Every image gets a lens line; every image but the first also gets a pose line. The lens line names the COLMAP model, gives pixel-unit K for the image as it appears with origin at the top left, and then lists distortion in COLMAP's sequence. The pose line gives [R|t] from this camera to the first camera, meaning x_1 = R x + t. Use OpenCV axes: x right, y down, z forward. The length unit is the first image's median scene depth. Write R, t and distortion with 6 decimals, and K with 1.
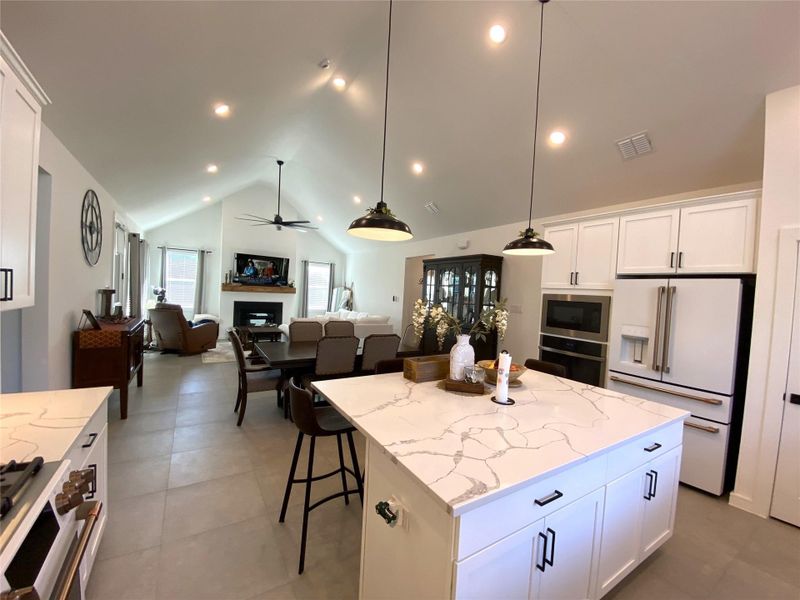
lens RADIAL K [[324.5, 0, 397.5], [0, 324.5, 300.3], [0, 0, 1]] dist [0.025946, -0.023095]
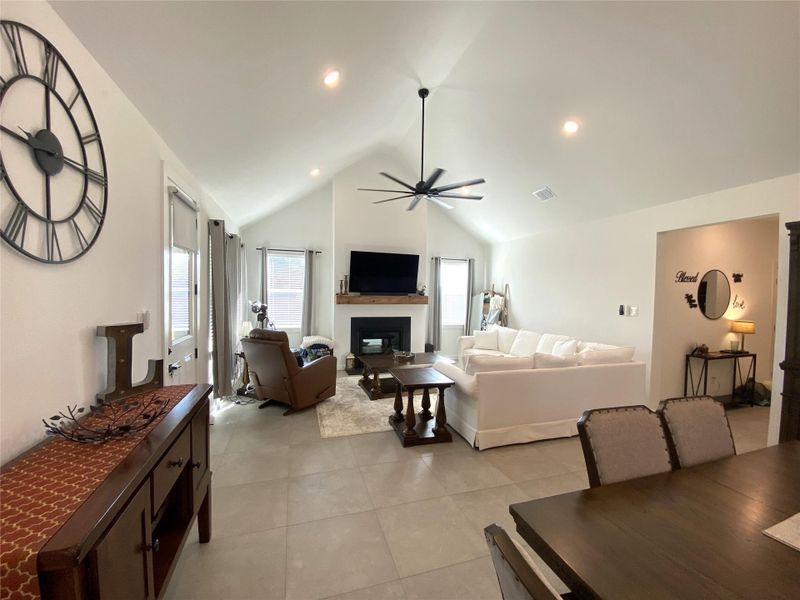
lens RADIAL K [[323.1, 0, 400.0], [0, 323.1, 300.0], [0, 0, 1]] dist [0.031252, -0.026088]
pose [[0.968563, -0.030667, -0.246871, -0.230842], [0.027913, 0.999503, -0.014650, -0.023854], [0.247198, 0.007298, 0.968938, 0.353135]]
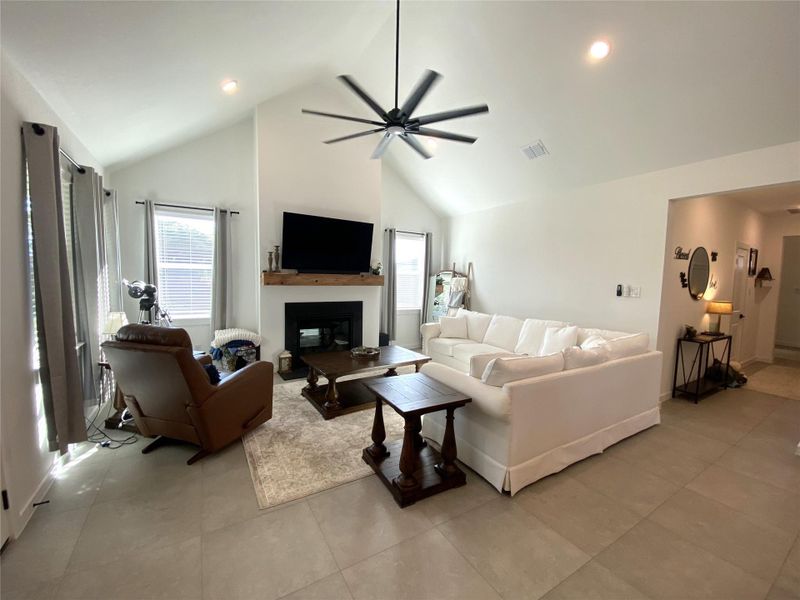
lens RADIAL K [[324.5, 0, 397.5], [0, 324.5, 300.3], [0, 0, 1]] dist [0.025946, -0.023095]
pose [[0.999367, -0.029240, -0.020274, -0.319986], [0.030107, 0.998582, 0.043900, -0.021045], [0.018962, -0.044483, 0.998830, 0.490521]]
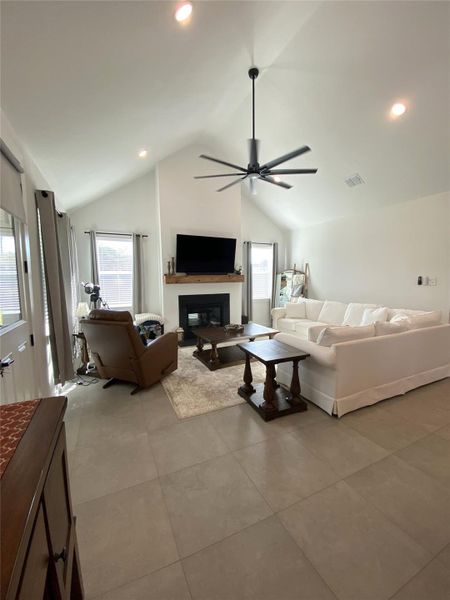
lens RADIAL K [[242.3, 0, 225.3], [0, 242.3, 296.9], [0, 0, 1]] dist [0.031252, -0.026088]
pose [[0.991184, -0.049358, -0.122952, -0.331035], [0.056349, 0.996947, 0.054044, -0.020660], [0.119909, -0.060495, 0.990940, 0.444700]]
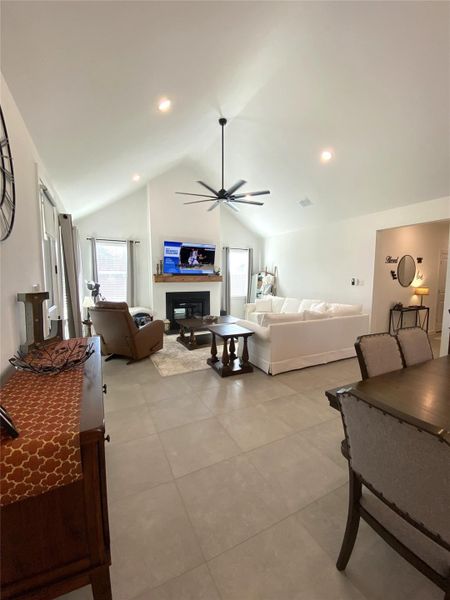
lens RADIAL K [[242.3, 0, 225.3], [0, 242.3, 296.9], [0, 0, 1]] dist [0.031252, -0.026088]
pose [[0.995163, -0.041942, -0.088839, -0.278442], [0.047097, 0.997277, 0.056747, -0.016927], [0.086217, -0.060656, 0.994428, 0.322130]]
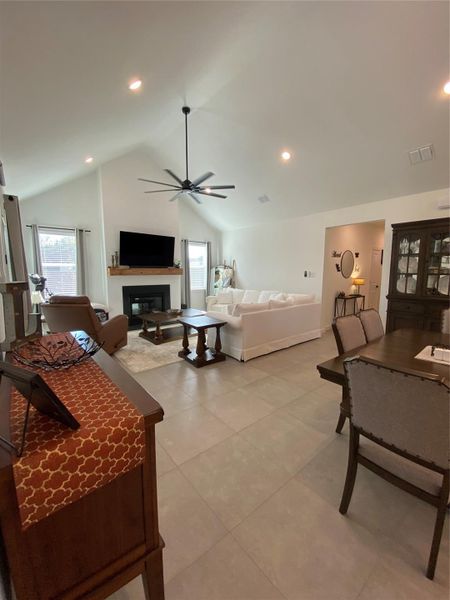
lens RADIAL K [[242.3, 0, 225.3], [0, 242.3, 296.9], [0, 0, 1]] dist [0.031252, -0.026088]
pose [[0.990418, -0.064269, 0.122239, -0.322226], [0.053395, 0.994487, 0.090246, -0.014065], [-0.127365, -0.082854, 0.988389, 0.314935]]
